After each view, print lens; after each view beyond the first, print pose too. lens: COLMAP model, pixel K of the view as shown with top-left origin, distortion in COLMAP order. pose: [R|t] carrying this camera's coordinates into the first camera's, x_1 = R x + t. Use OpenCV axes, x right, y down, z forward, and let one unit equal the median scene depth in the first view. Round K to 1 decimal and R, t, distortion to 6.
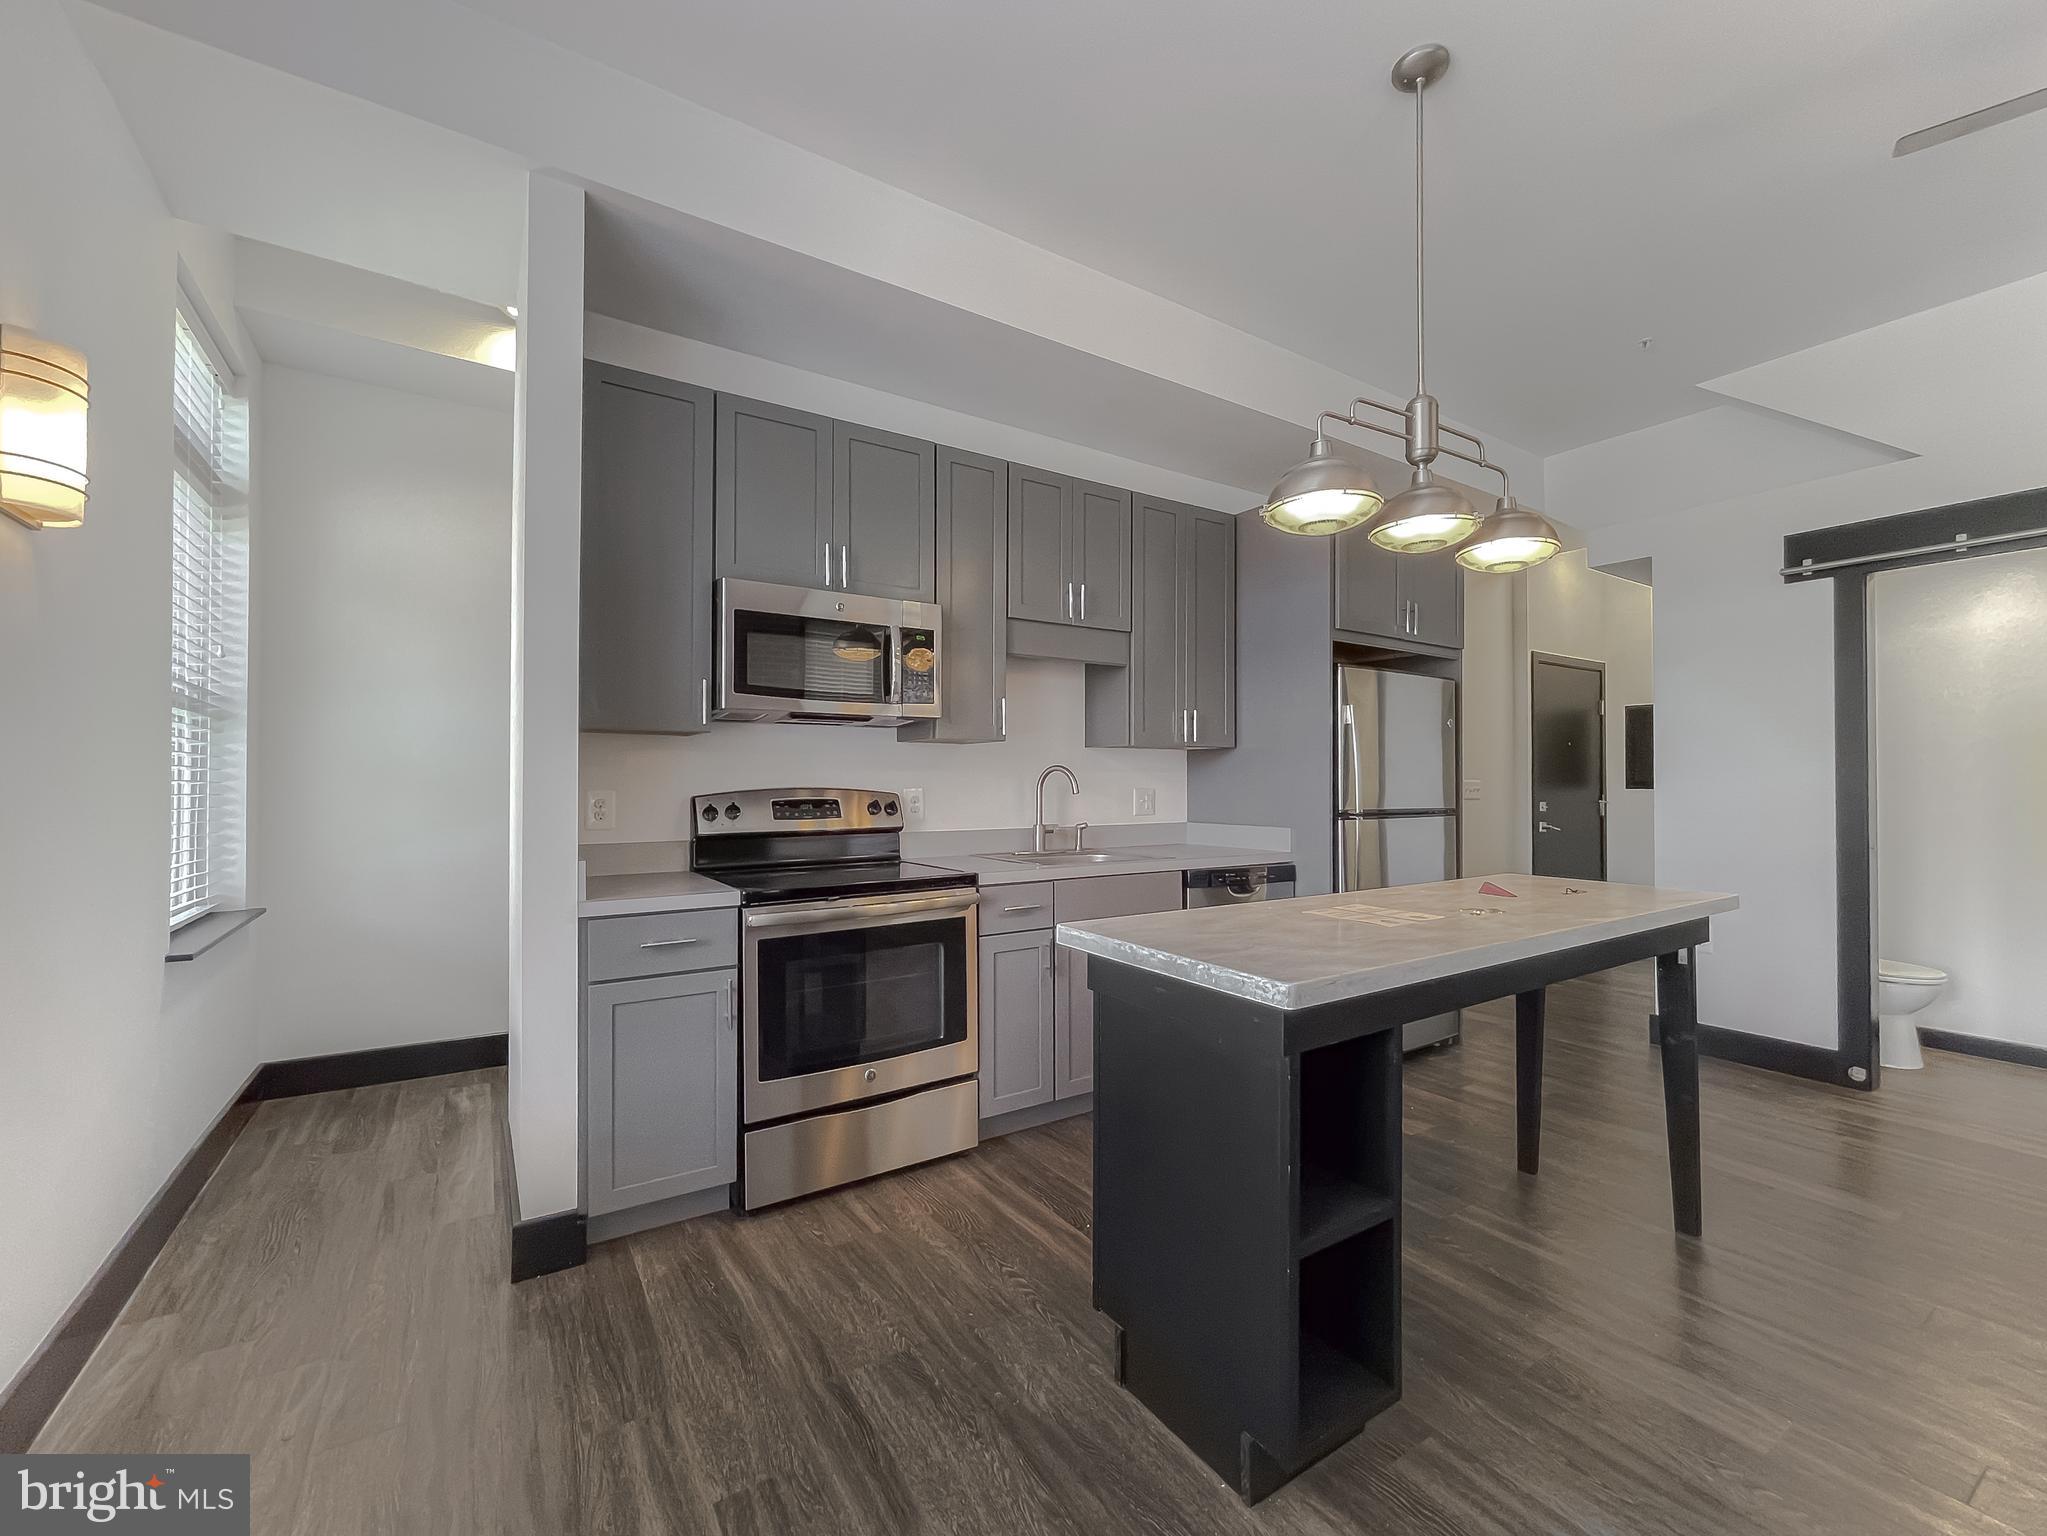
lens RADIAL K [[851.8, 0, 1020.3], [0, 851.8, 774.8], [0, 0, 1]] dist [-0.003669, 0.000075]
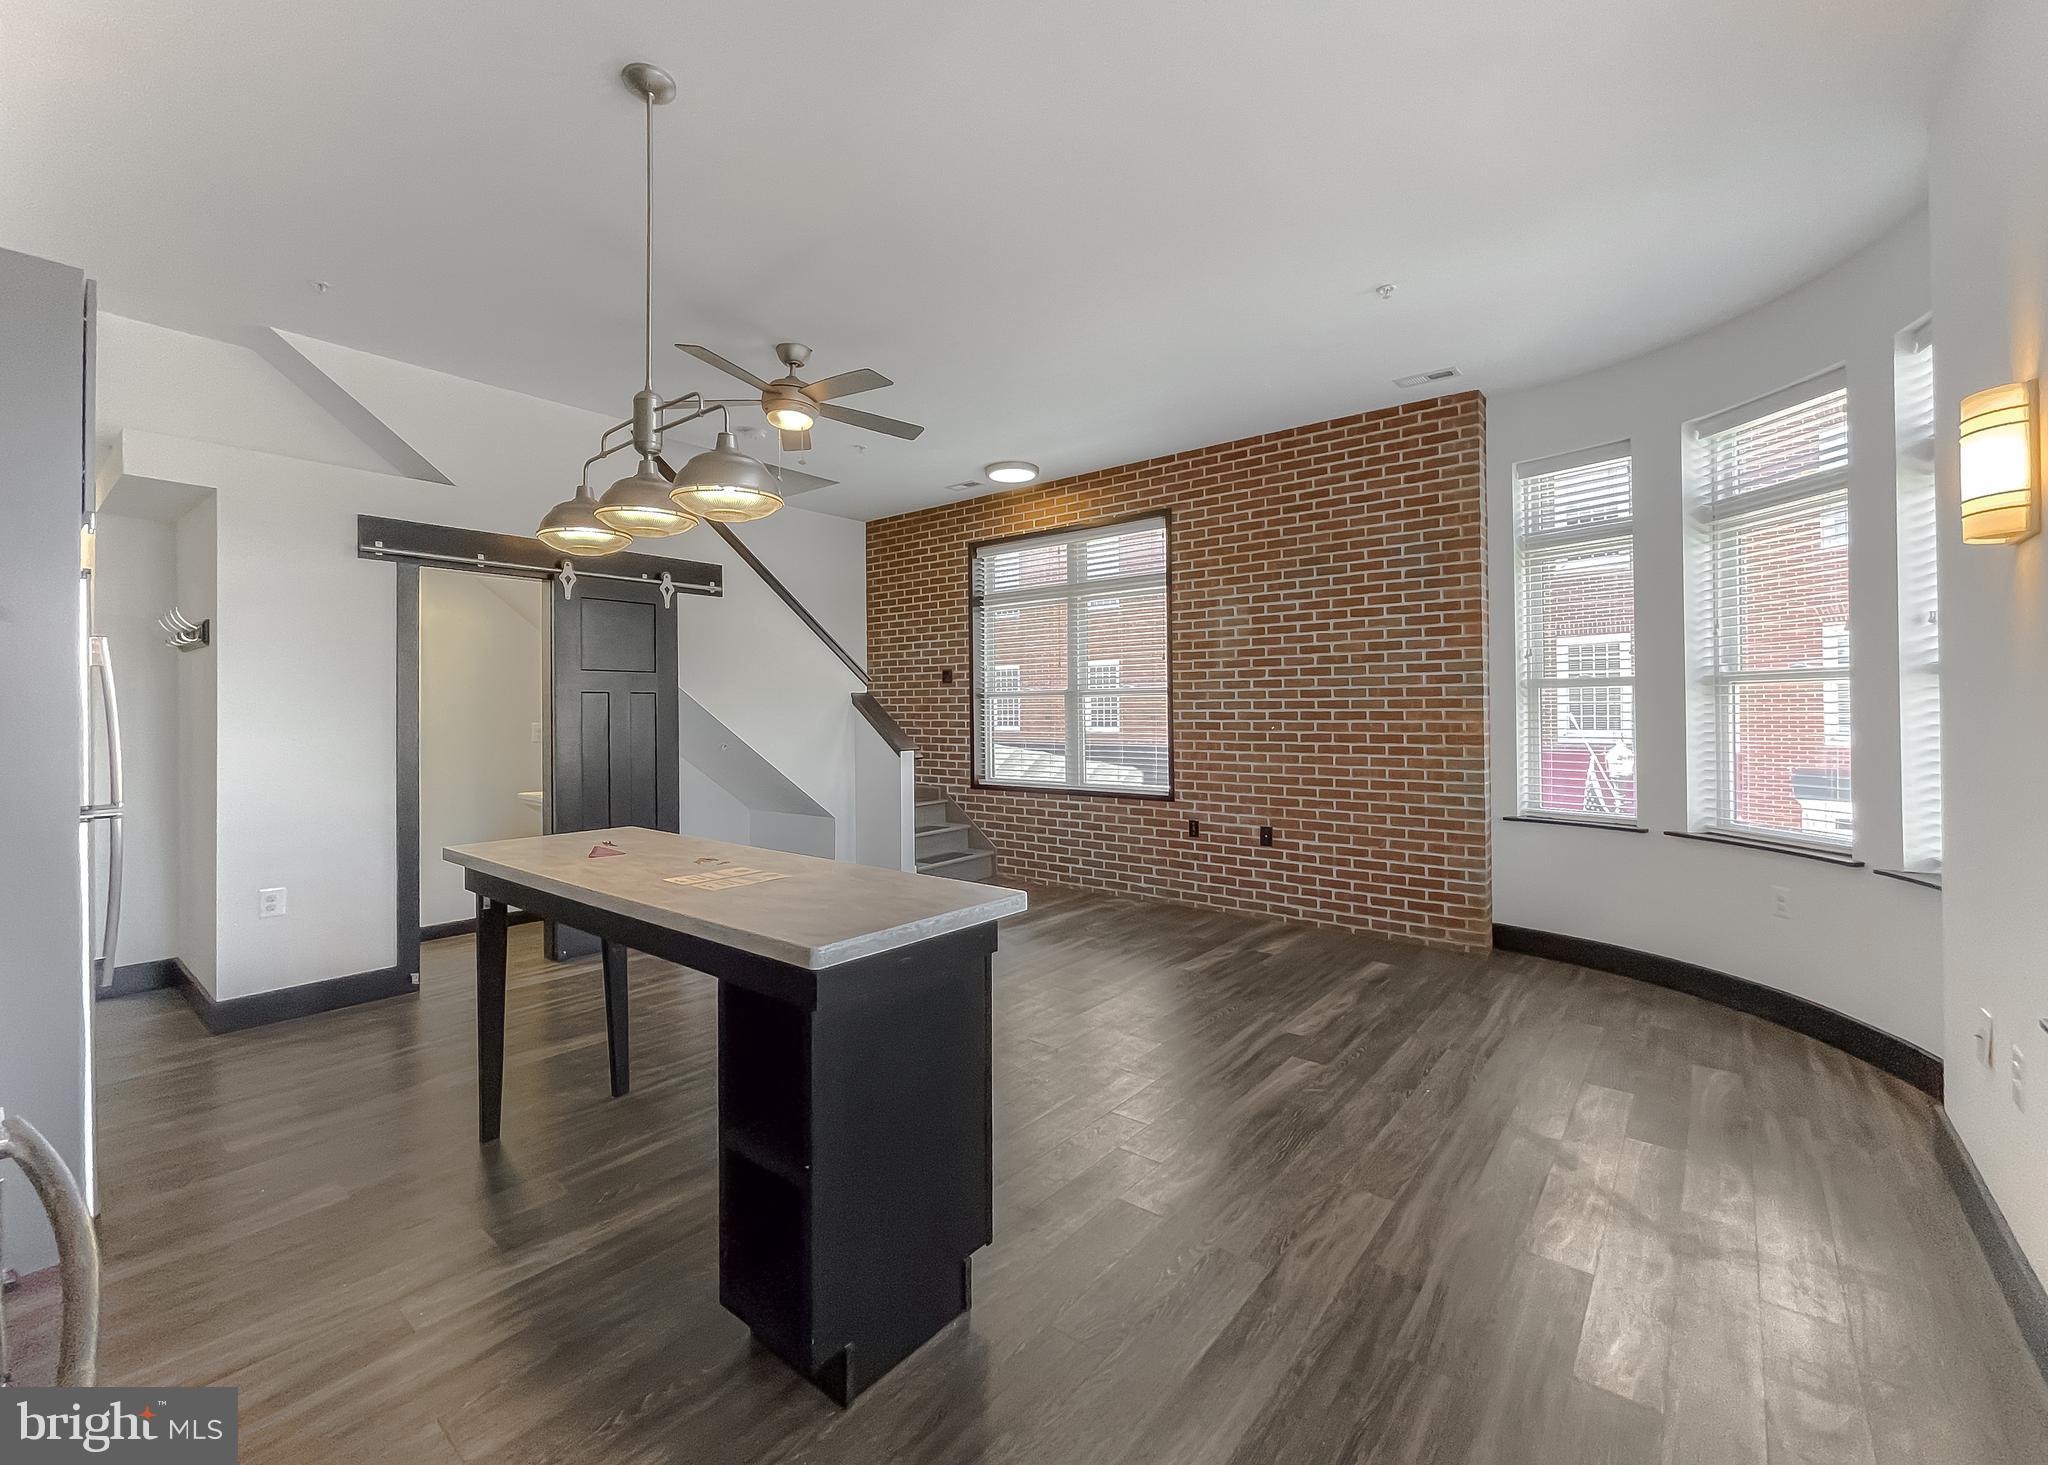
lens RADIAL K [[851.4, 0, 1013.6], [0, 851.4, 704.6], [0, 0, 1]] dist [0.002427, 0.000137]
pose [[-0.302618, 0.008452, 0.953075, -0.502825], [-0.004161, 0.999939, -0.010189, -0.034125], [-0.953103, -0.007049, -0.302564, 0.655208]]
